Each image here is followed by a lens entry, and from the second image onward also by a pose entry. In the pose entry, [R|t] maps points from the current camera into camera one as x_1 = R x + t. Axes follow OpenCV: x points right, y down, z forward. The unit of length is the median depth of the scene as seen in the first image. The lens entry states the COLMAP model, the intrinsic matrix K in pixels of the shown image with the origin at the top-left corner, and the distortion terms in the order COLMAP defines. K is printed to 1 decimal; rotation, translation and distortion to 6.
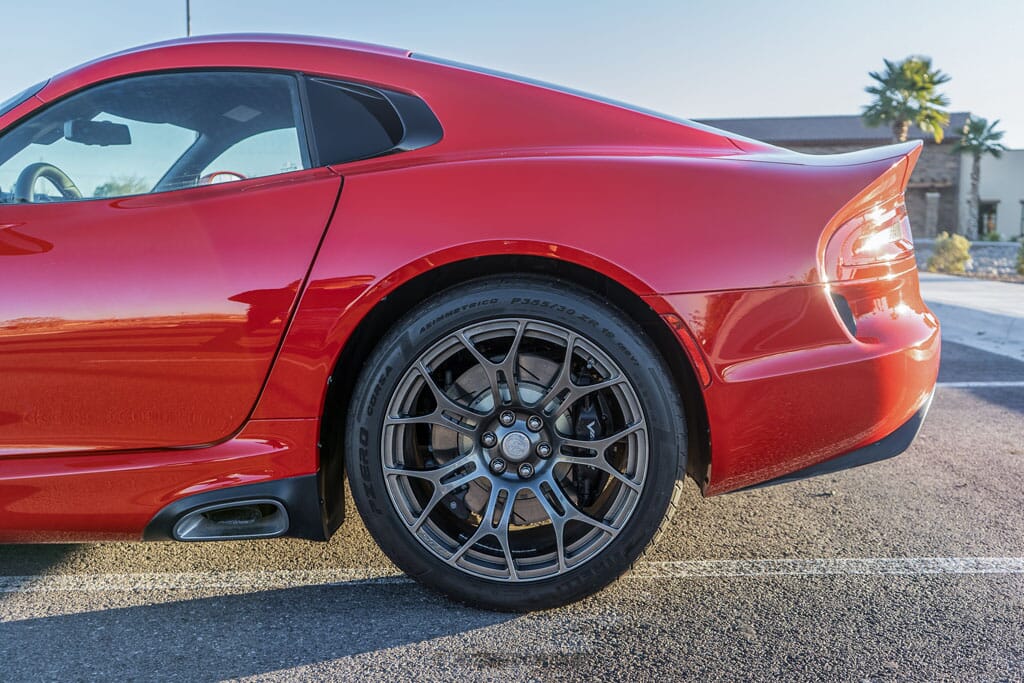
lens RADIAL K [[954.0, 0, 510.5], [0, 954.0, 347.7], [0, 0, 1]] dist [-0.001353, 0.000000]
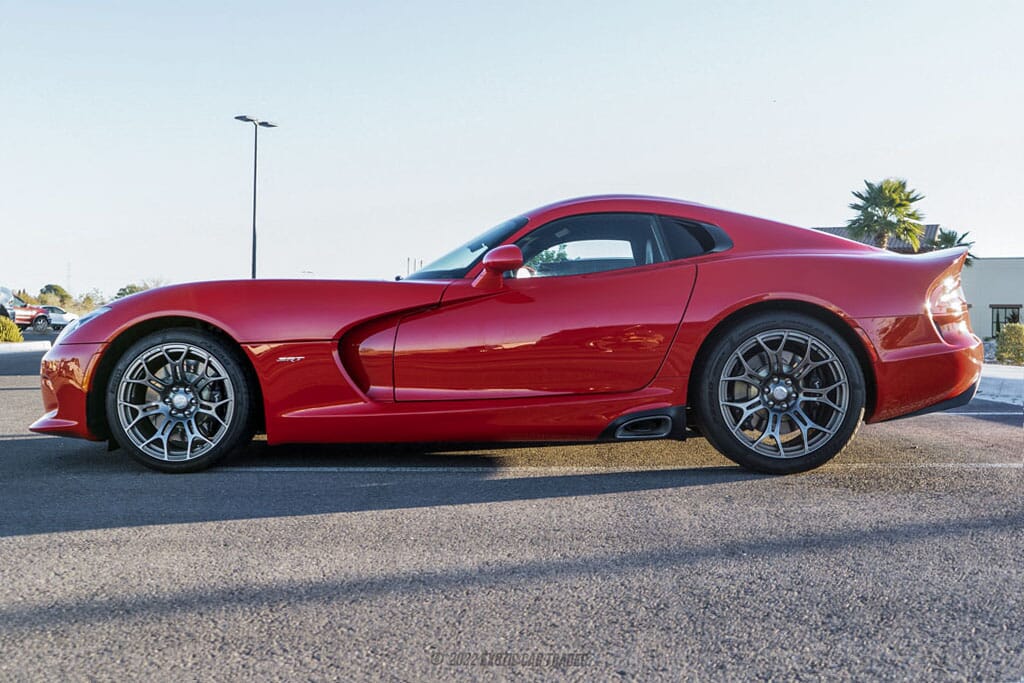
lens RADIAL K [[839.1, 0, 517.5], [0, 839.1, 328.1], [0, 0, 1]] dist [-0.004396, 0.012565]
pose [[0.999587, 0.002832, -0.028594, -0.518262], [-0.006250, 0.992732, -0.120181, 0.188238], [0.028046, 0.120310, 0.992340, -0.844128]]
